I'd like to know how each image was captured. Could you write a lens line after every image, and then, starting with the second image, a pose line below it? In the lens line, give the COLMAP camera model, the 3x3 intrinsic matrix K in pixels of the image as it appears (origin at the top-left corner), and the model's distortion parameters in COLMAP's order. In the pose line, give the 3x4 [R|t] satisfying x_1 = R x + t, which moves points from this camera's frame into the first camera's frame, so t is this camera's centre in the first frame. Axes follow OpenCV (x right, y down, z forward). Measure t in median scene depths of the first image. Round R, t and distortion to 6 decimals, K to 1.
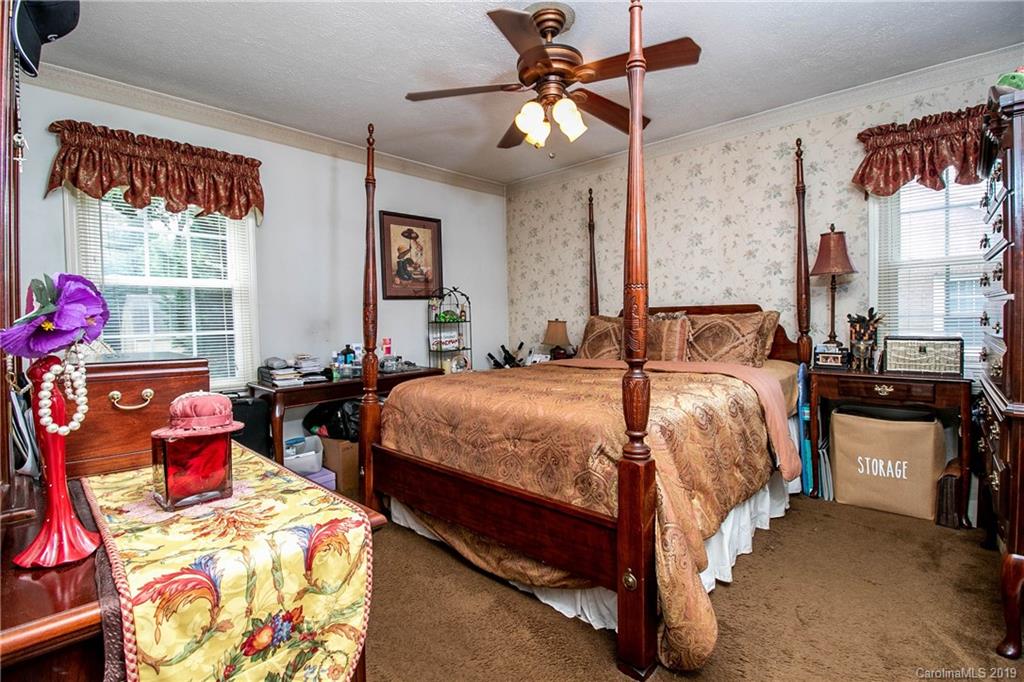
lens RADIAL K [[471.3, 0, 522.7], [0, 471.3, 327.0], [0, 0, 1]] dist [-0.000691, -0.012112]
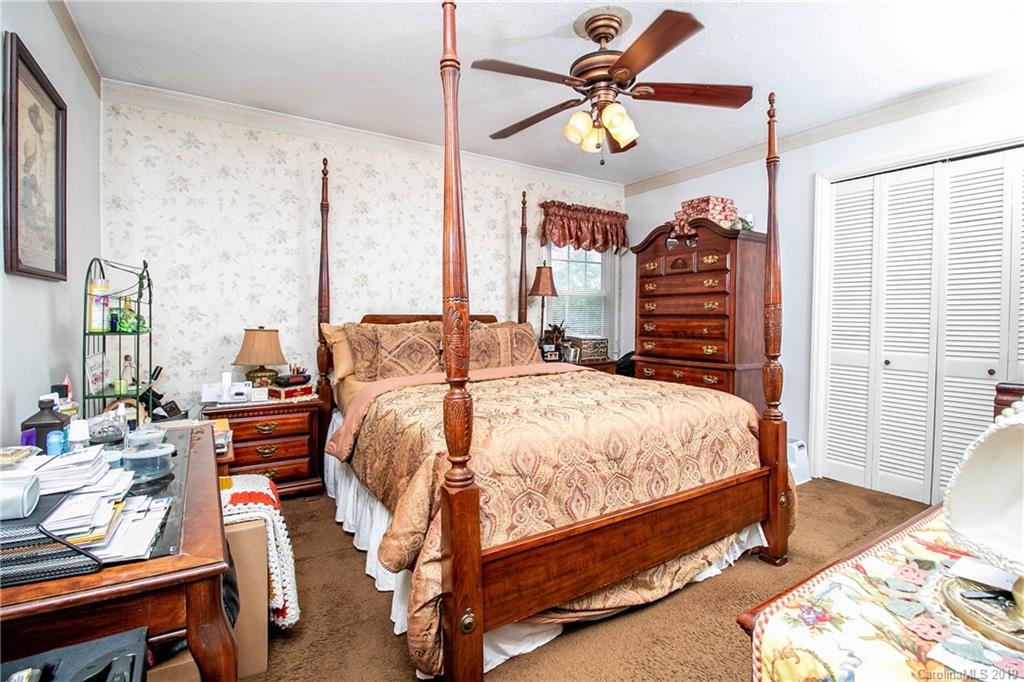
lens RADIAL K [[471.3, 0, 522.7], [0, 471.3, 327.0], [0, 0, 1]] dist [-0.000691, -0.012112]
pose [[0.264296, 0.003404, 0.964436, -0.554863], [0.016267, 0.999836, -0.007986, -0.006790], [-0.964304, 0.017799, 0.264197, 0.534883]]
